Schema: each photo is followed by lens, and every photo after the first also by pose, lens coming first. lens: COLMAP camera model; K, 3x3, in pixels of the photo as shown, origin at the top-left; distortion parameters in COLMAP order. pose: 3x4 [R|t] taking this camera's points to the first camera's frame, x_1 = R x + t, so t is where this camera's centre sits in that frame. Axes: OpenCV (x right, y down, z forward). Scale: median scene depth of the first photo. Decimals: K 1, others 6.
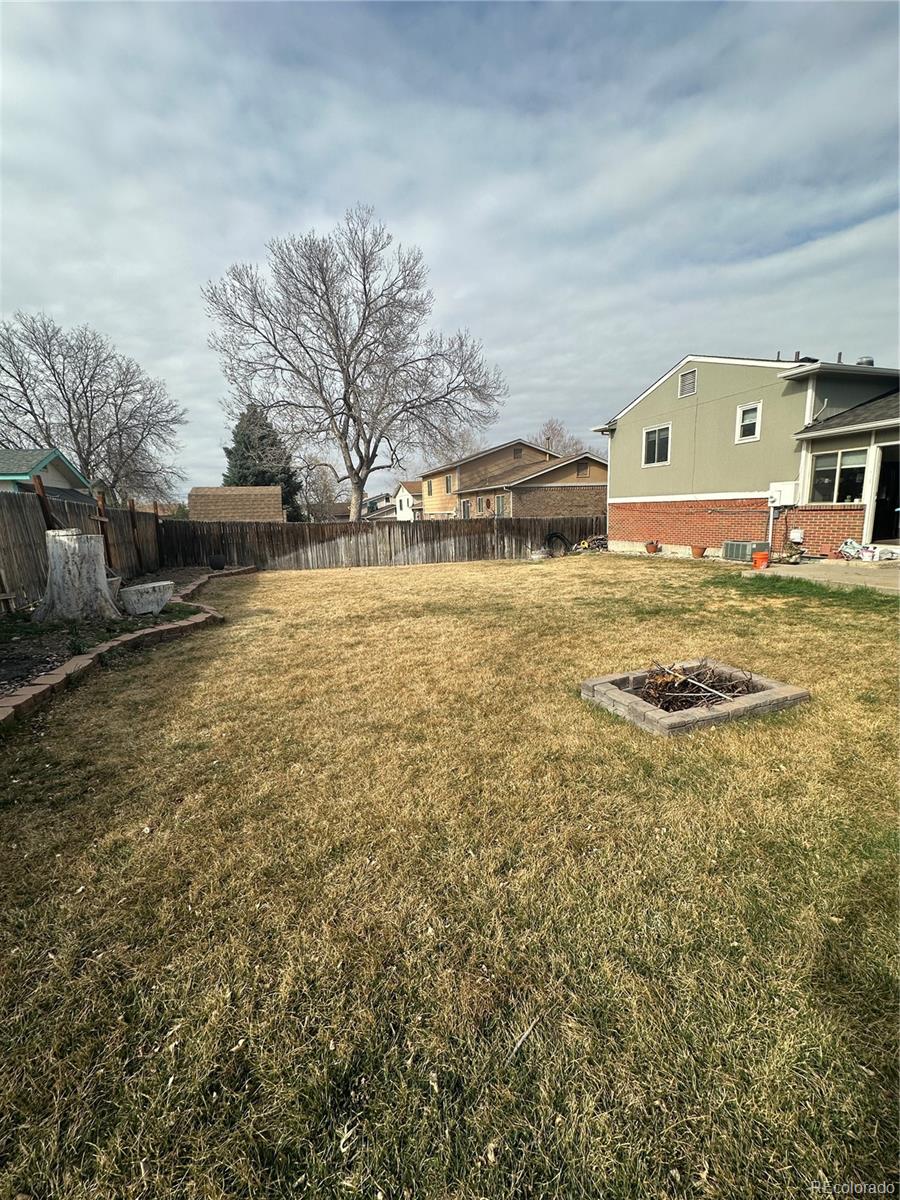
lens RADIAL K [[487.1, 0, 450.0], [0, 487.1, 600.0], [0, 0, 1]] dist [0.006979, 0.000063]
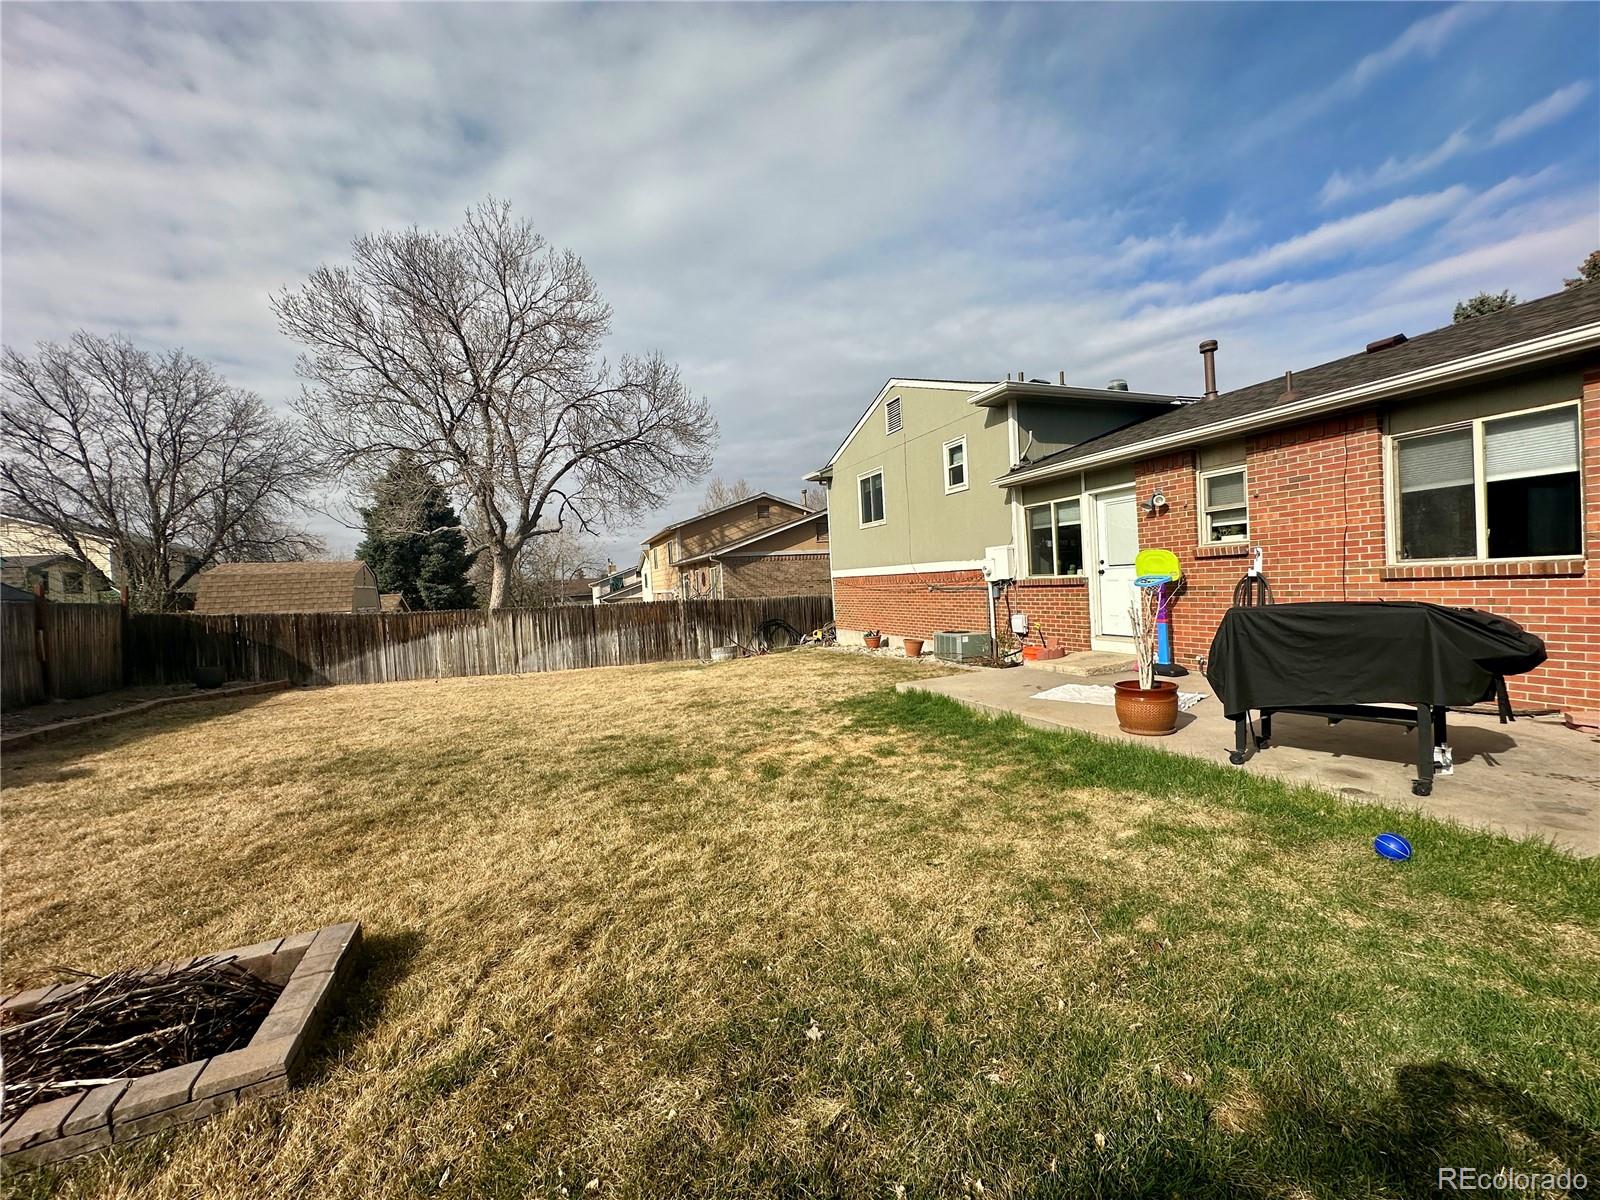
lens RADIAL K [[643.8, 0, 800.0], [0, 643.8, 600.0], [0, 0, 1]] dist [0.014461, 0.000110]
pose [[0.998711, -0.017547, 0.047619, 0.239217], [0.024864, 0.987172, -0.157712, -0.020274], [-0.044241, 0.158693, 0.986336, 0.085691]]
